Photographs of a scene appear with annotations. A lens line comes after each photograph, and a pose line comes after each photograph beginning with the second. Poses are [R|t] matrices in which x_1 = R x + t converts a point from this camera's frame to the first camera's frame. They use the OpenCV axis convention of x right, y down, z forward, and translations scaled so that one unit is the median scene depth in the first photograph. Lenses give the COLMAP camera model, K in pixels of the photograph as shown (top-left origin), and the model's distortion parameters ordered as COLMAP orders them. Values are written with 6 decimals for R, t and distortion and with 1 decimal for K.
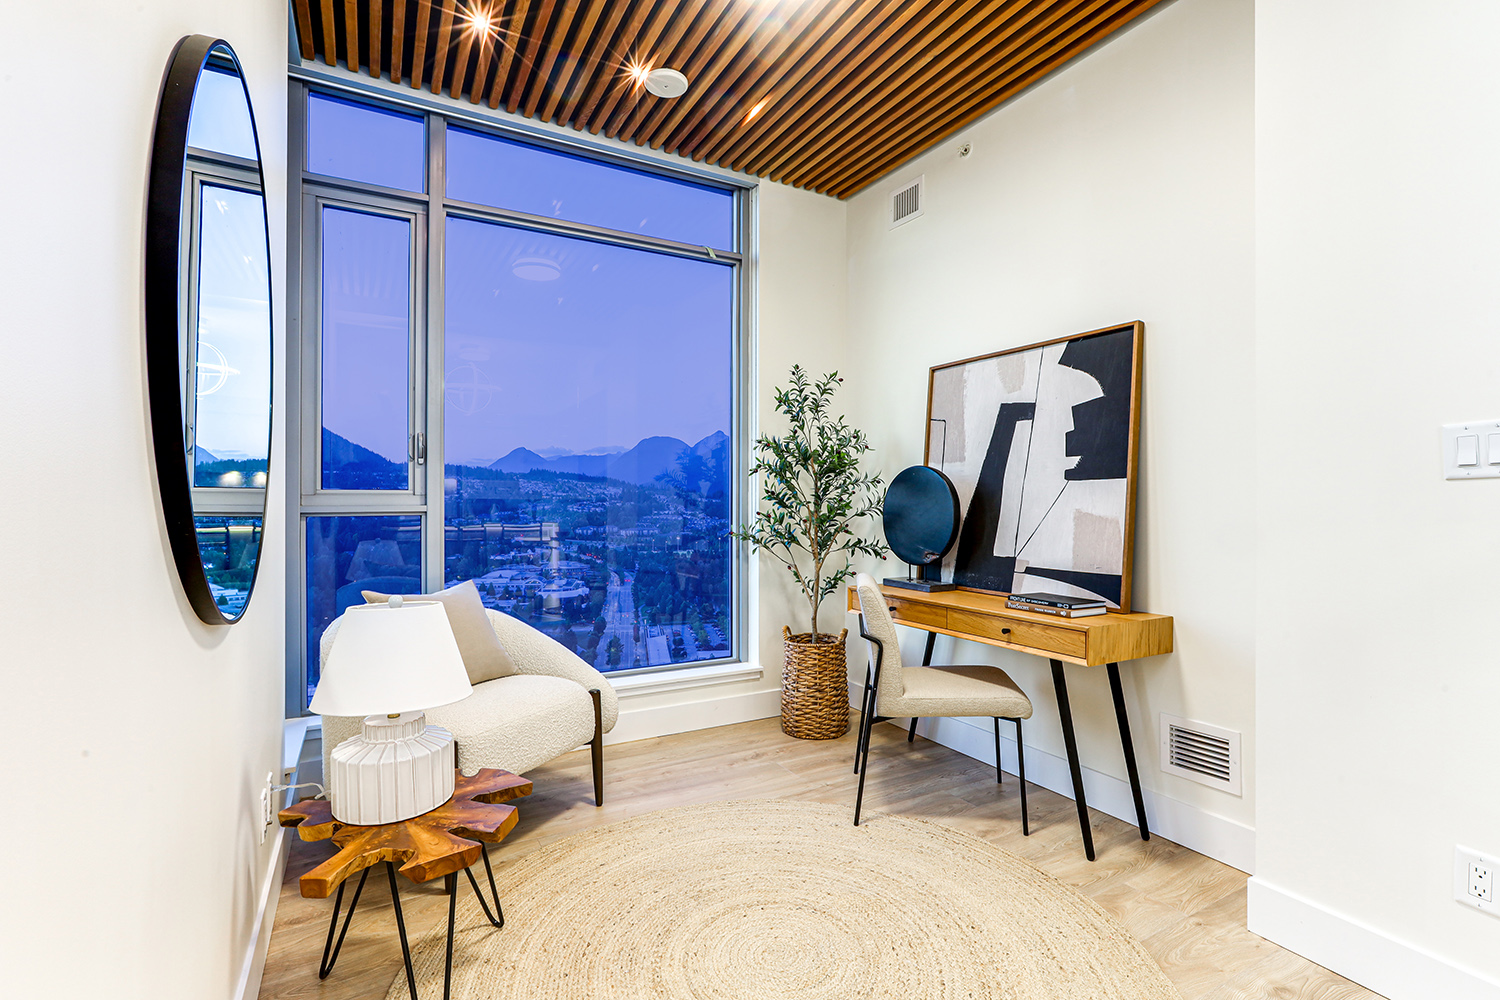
lens RADIAL K [[674.8, 0, 760.0], [0, 674.8, 509.5], [0, 0, 1]] dist [-0.022704, 0.000560]
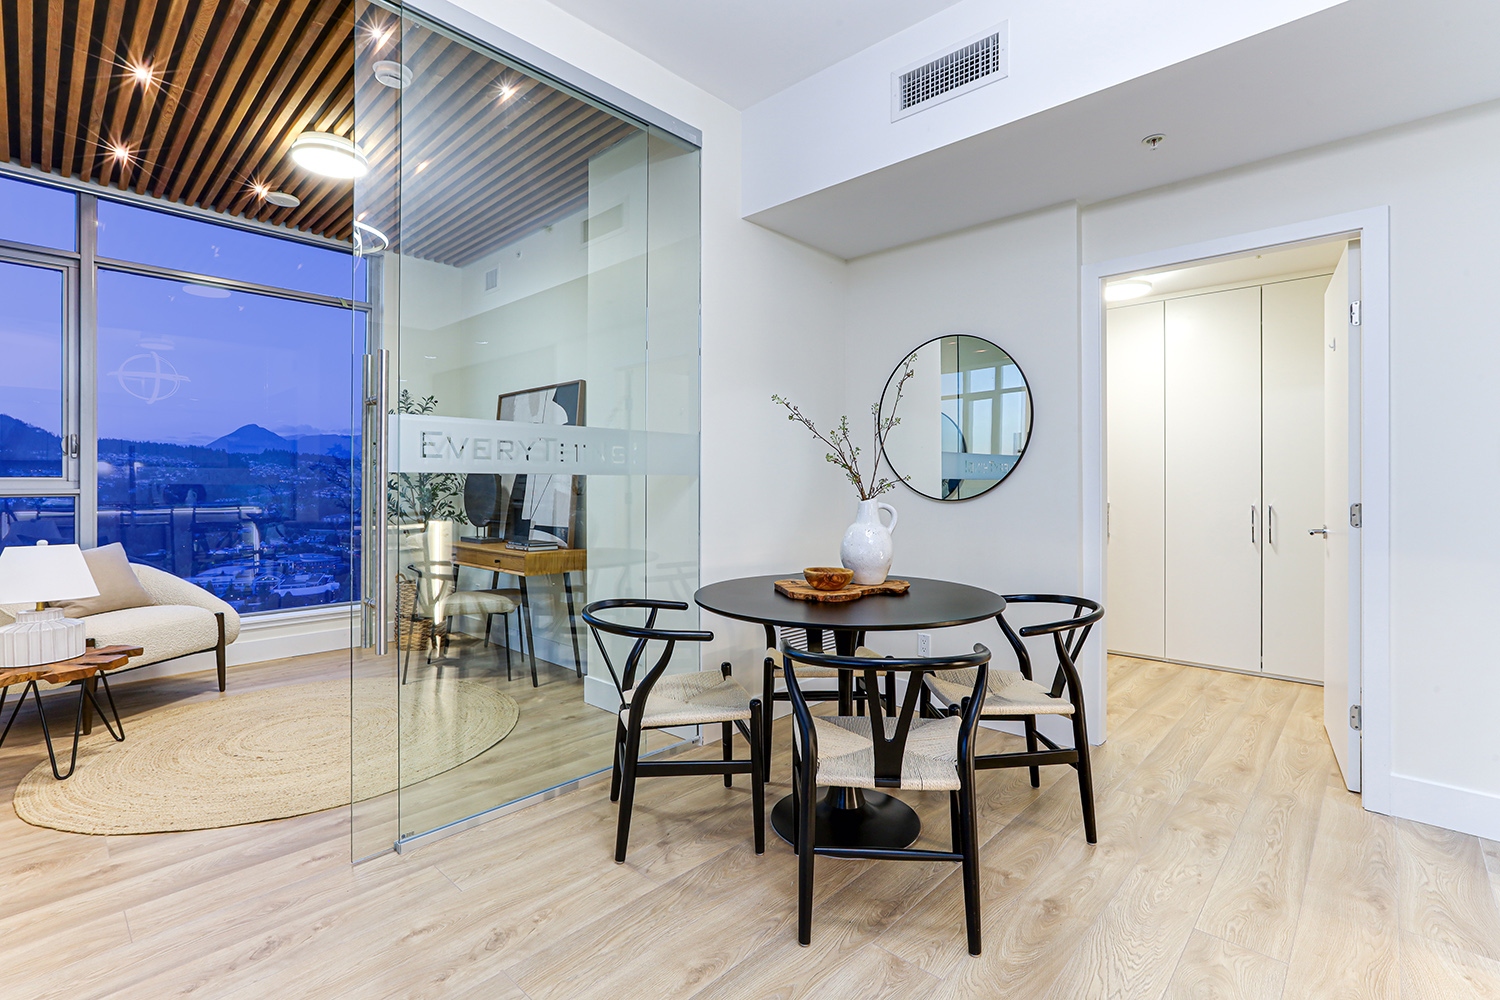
lens RADIAL K [[679.0, 0, 748.8], [0, 679.0, 485.8], [0, 0, 1]] dist [0.000757, 0.001652]
pose [[0.958136, -0.002608, 0.286301, 0.386813], [0.005149, 0.999954, -0.008123, 0.005480], [-0.286266, 0.009257, 0.958105, -0.670065]]
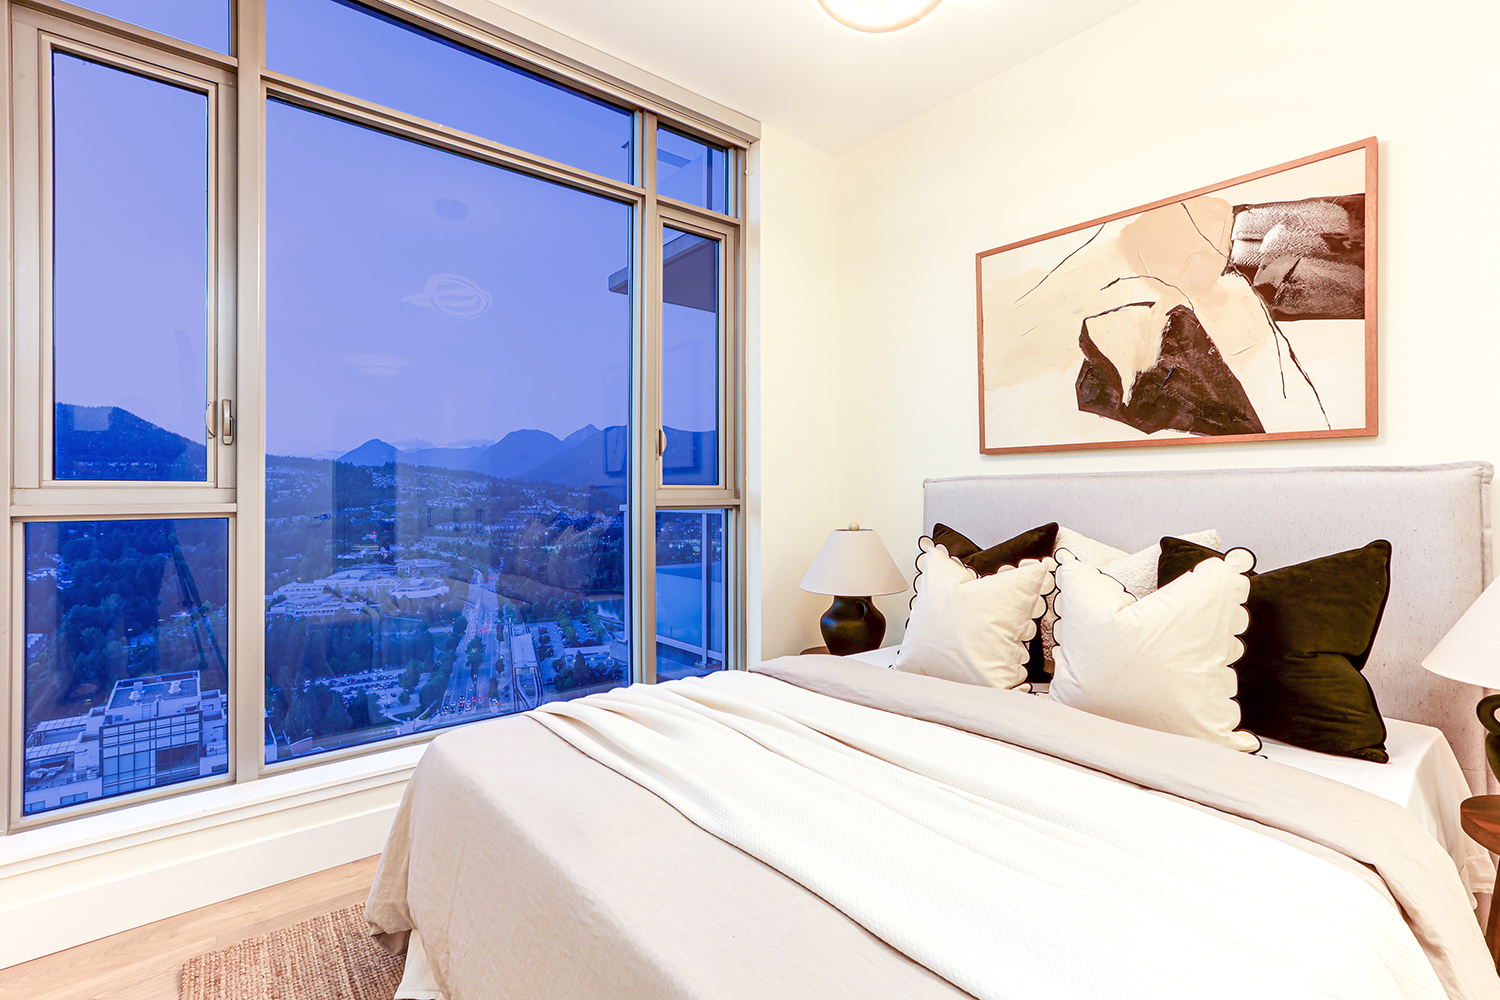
lens RADIAL K [[675.1, 0, 716.5], [0, 675.1, 486.6], [0, 0, 1]] dist [0.017875, 0.000735]
pose [[0.991843, -0.004155, 0.127396, -0.091070], [0.007137, 0.999711, -0.022958, -0.003521], [-0.127264, 0.023680, 0.991586, 0.233659]]
